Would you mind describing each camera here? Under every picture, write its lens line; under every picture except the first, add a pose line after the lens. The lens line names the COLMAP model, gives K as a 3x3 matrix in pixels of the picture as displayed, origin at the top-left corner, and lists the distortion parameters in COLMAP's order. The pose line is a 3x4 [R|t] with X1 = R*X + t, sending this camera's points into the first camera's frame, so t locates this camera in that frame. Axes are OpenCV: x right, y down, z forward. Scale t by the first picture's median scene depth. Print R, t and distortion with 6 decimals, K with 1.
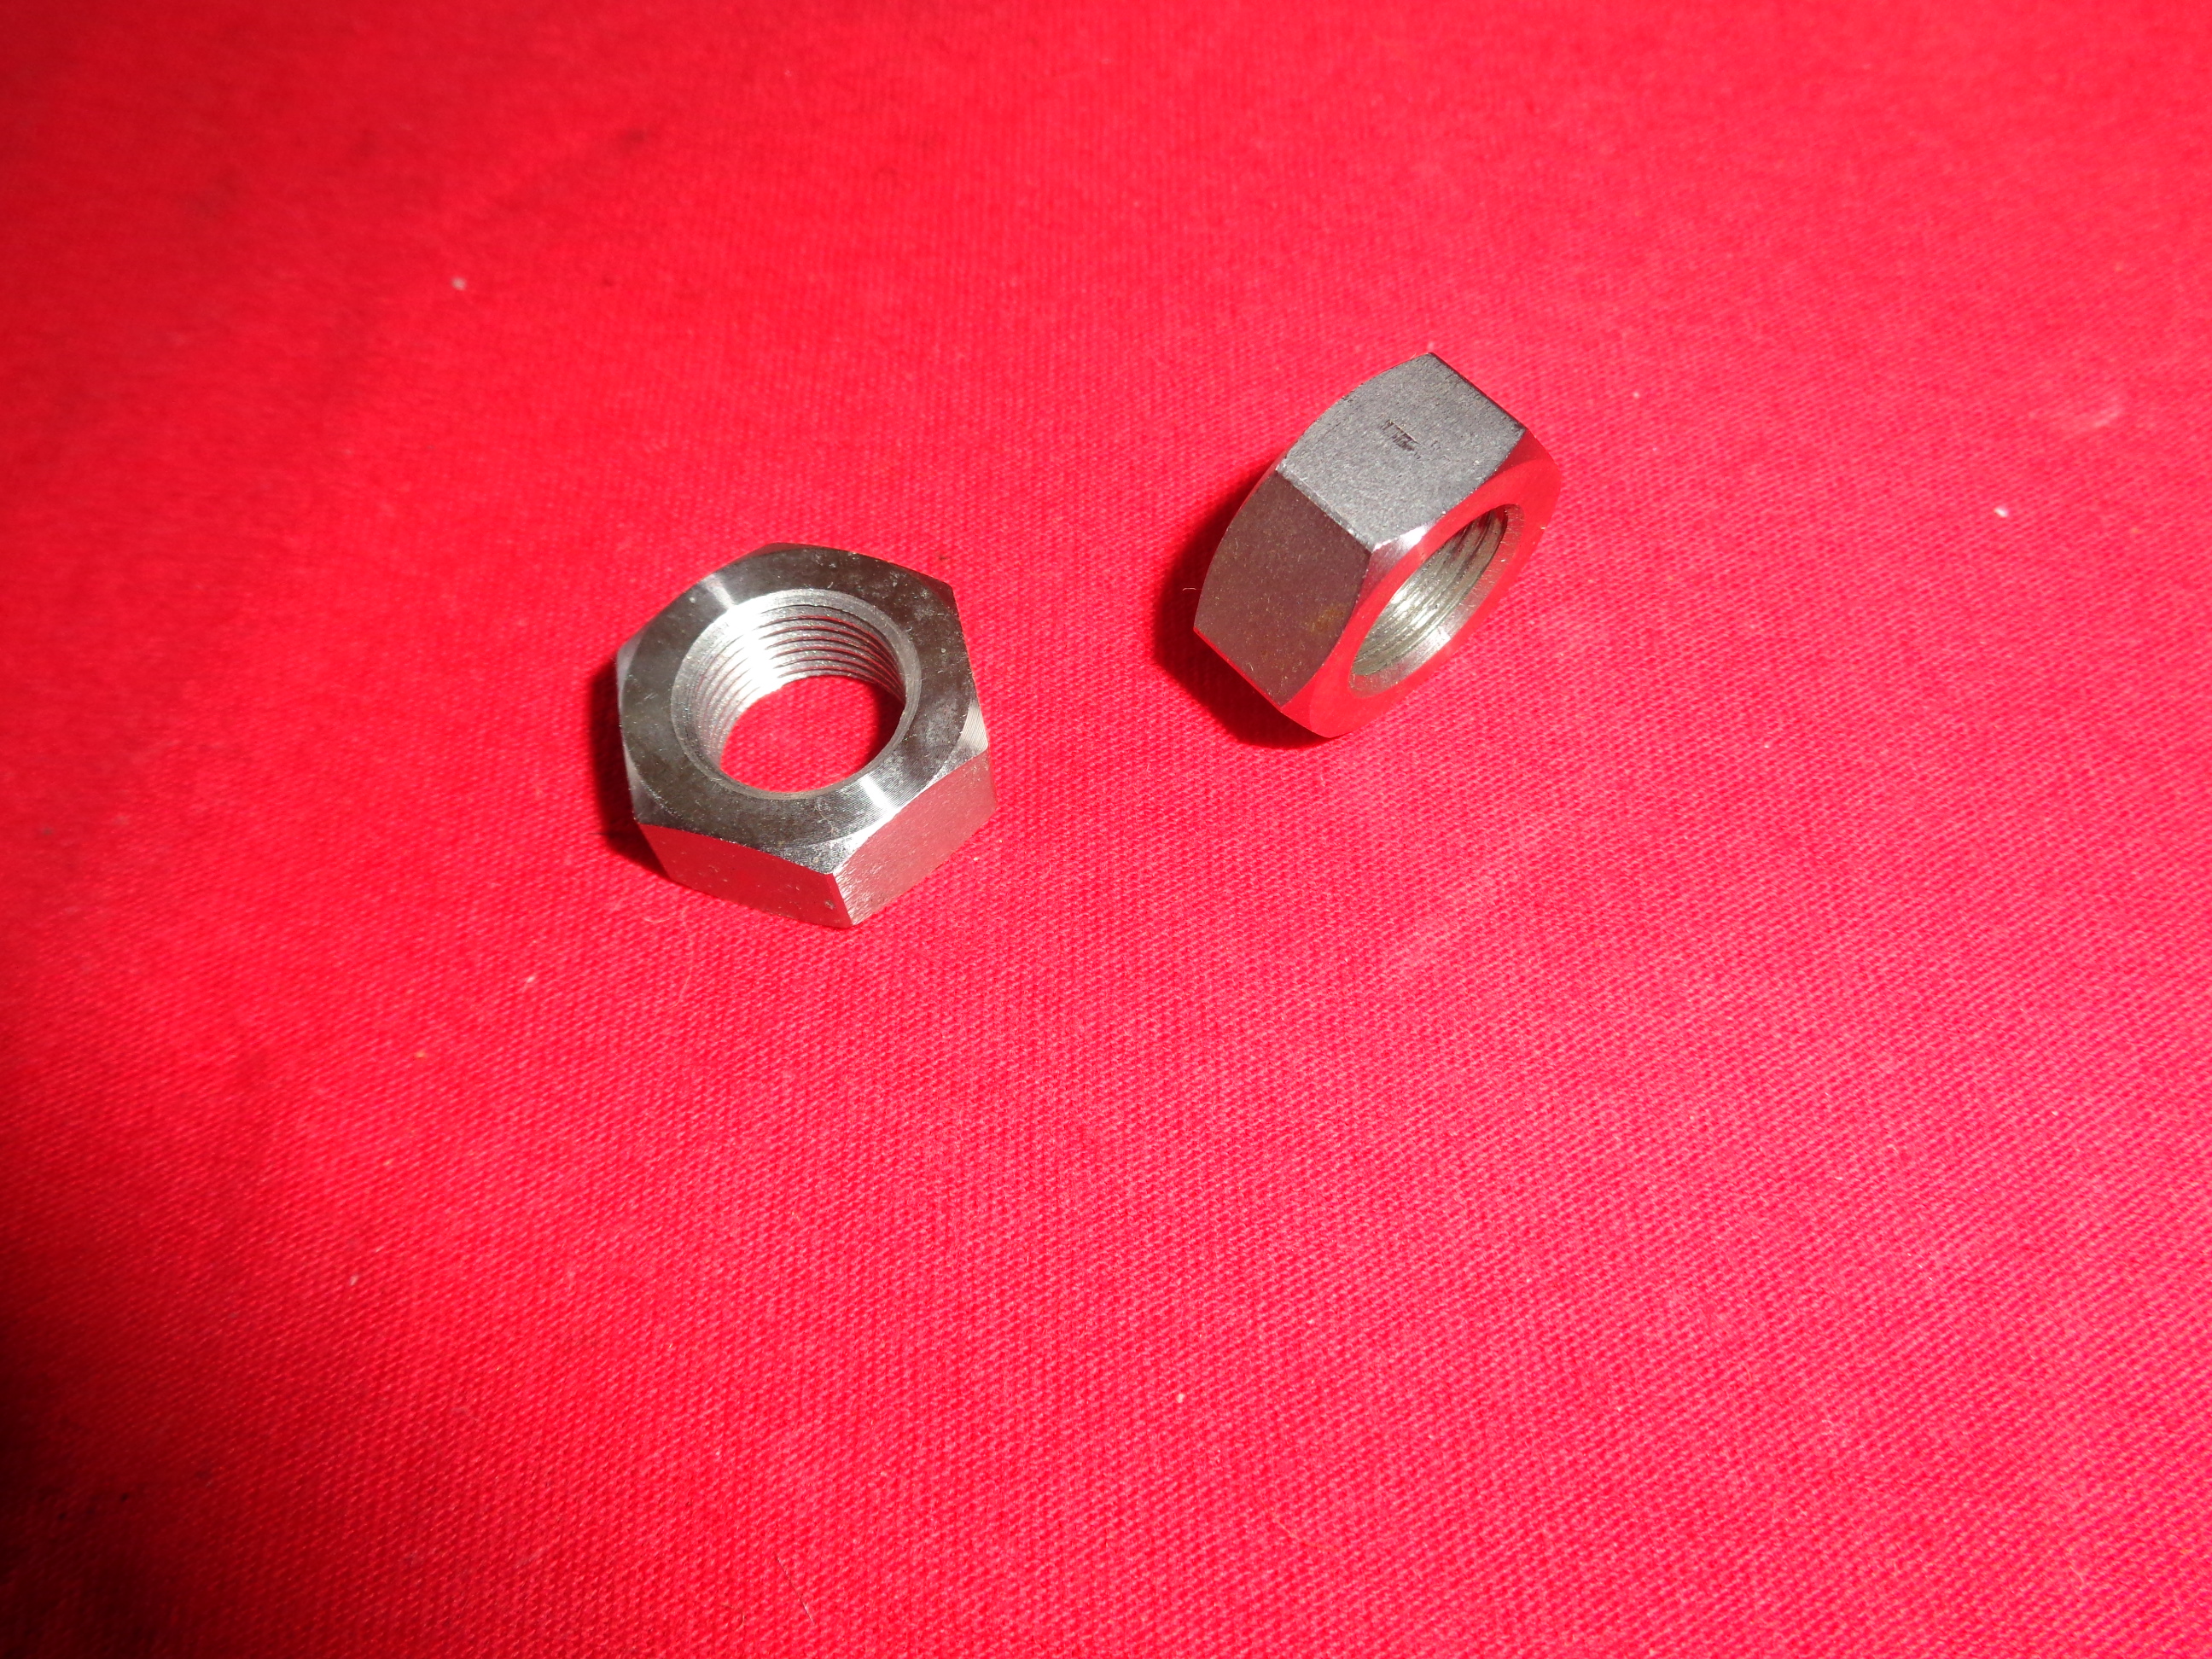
lens RADIAL K [[1677.7, 0, 1093.9], [0, 1677.7, 821.1], [0, 0, 1]] dist [0.009648, -0.008635]
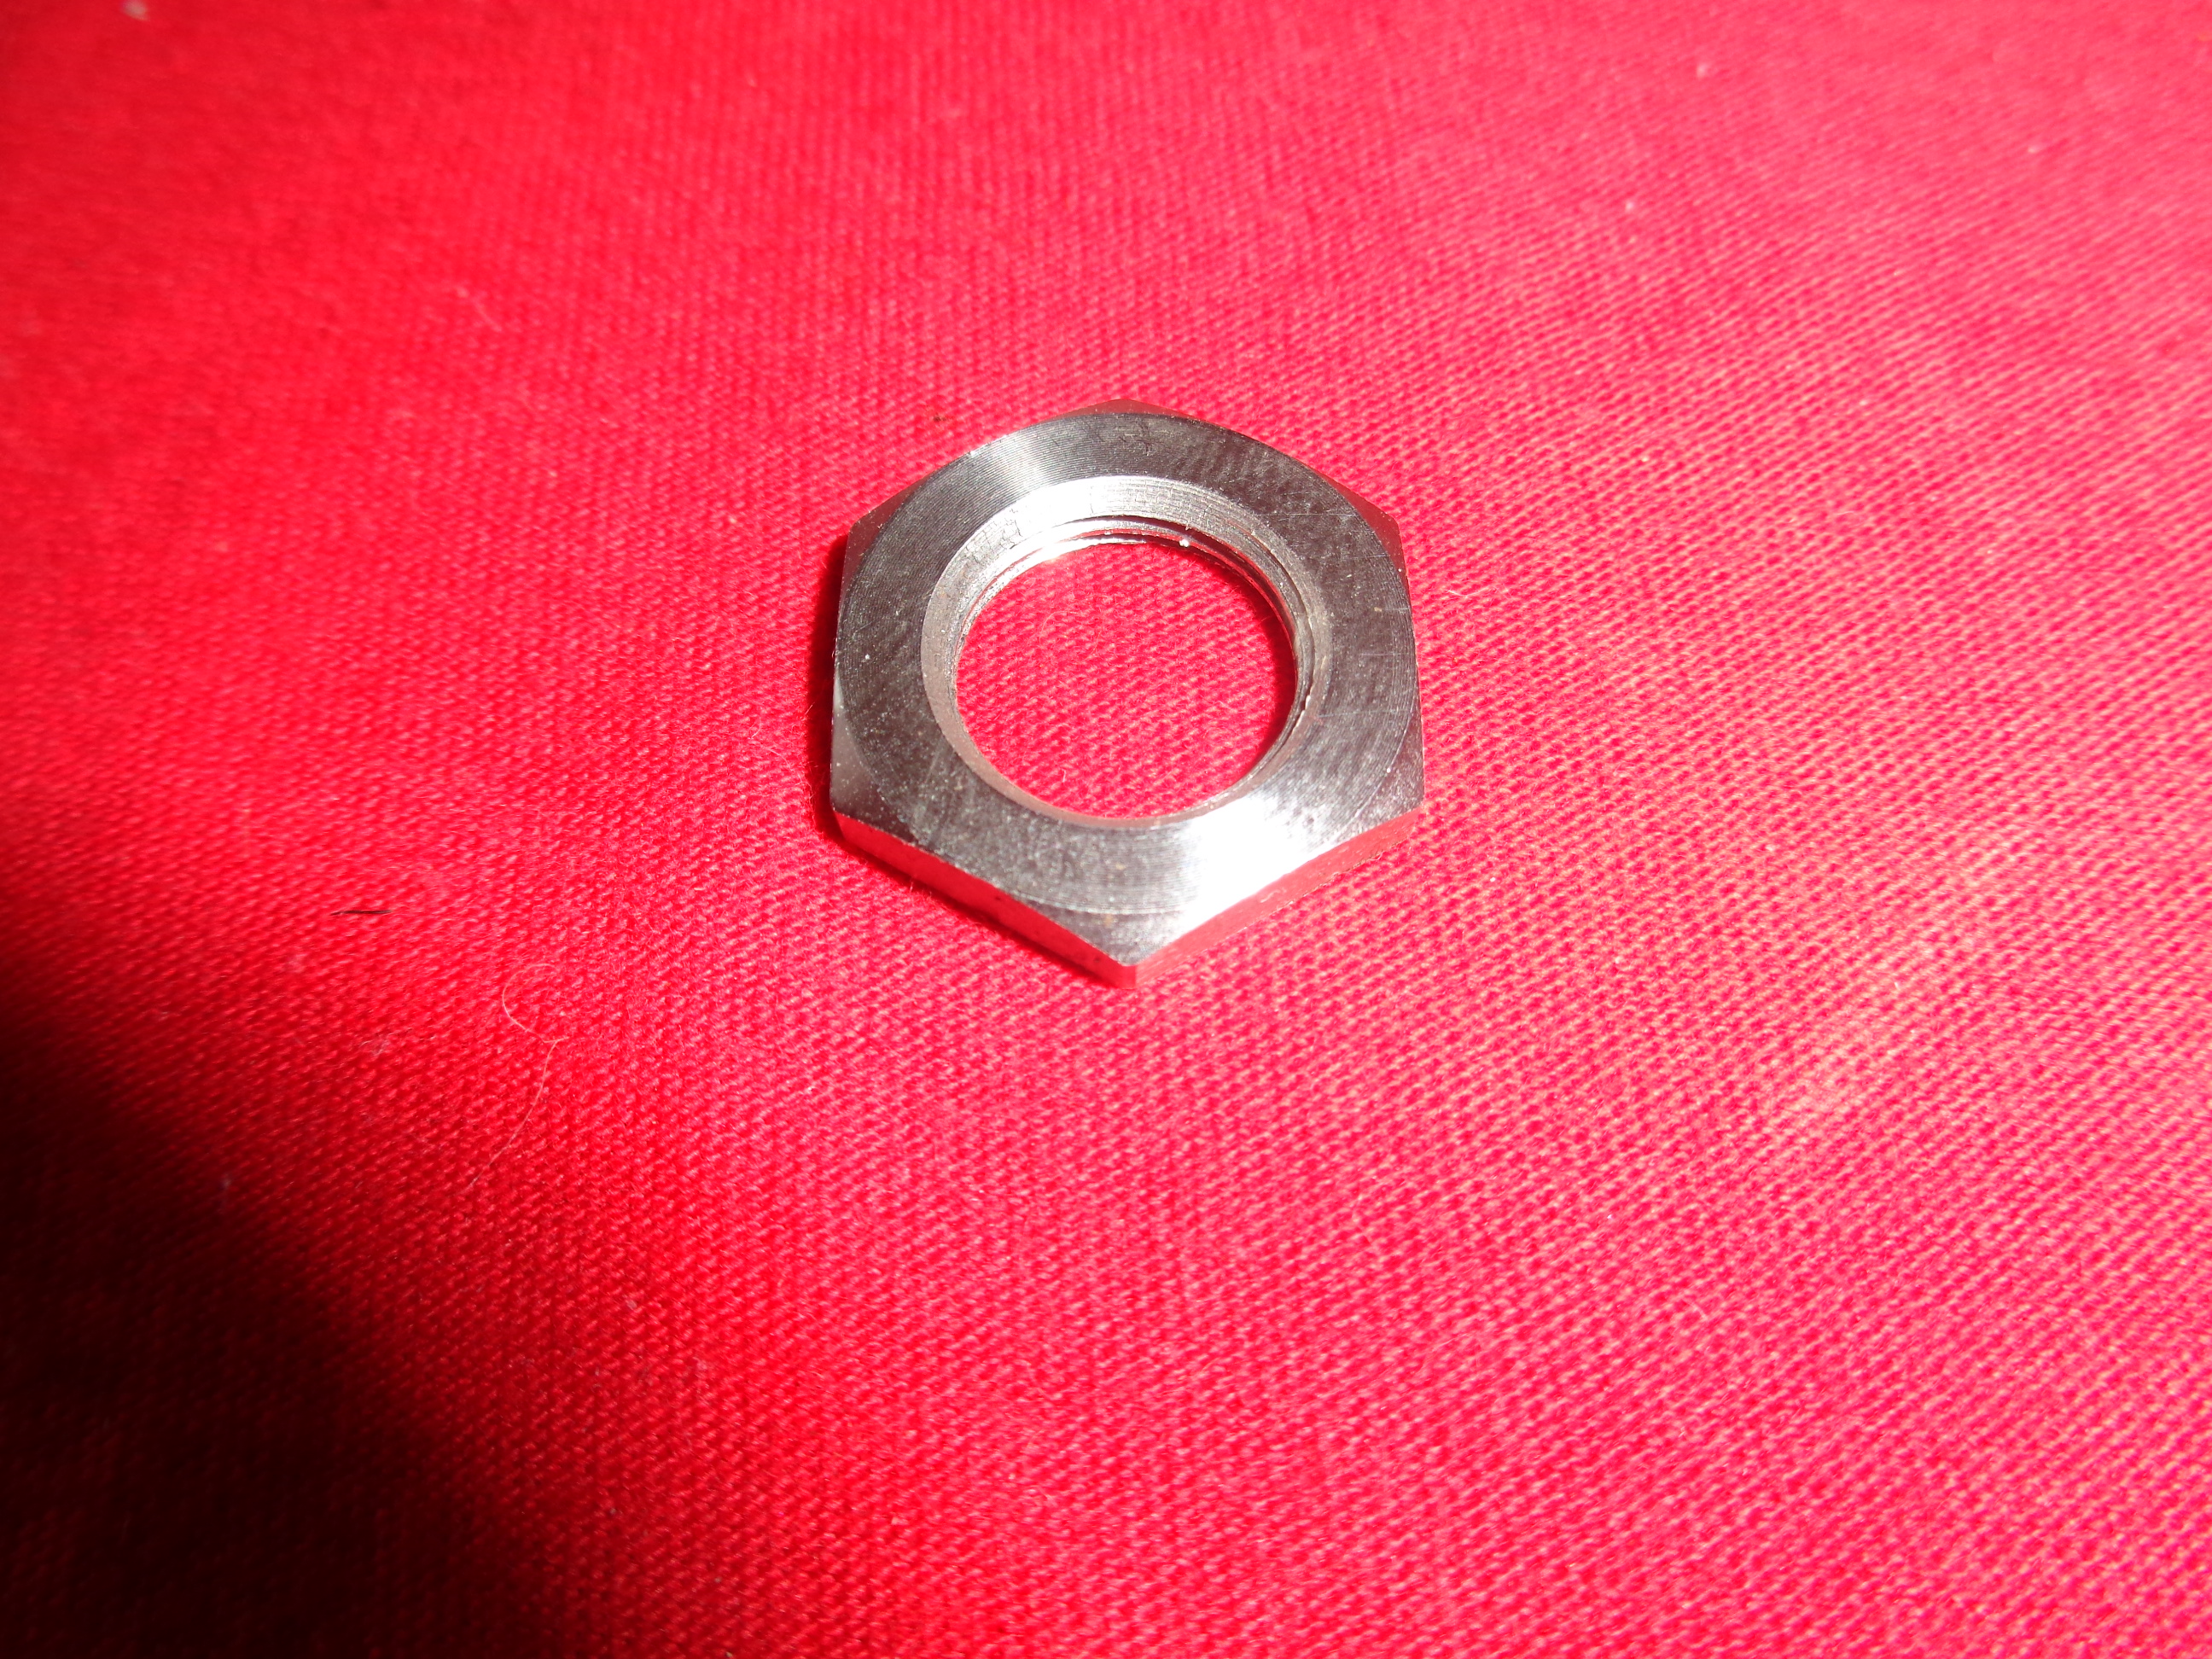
lens RADIAL K [[1677.7, 0, 1115.9], [0, 1677.7, 843.5], [0, 0, 1]] dist [0.009648, -0.008635]
pose [[0.998861, -0.033029, 0.034426, -0.051759], [0.031705, 0.998763, 0.038308, -0.026441], [-0.035648, -0.037173, 0.998673, 0.383110]]
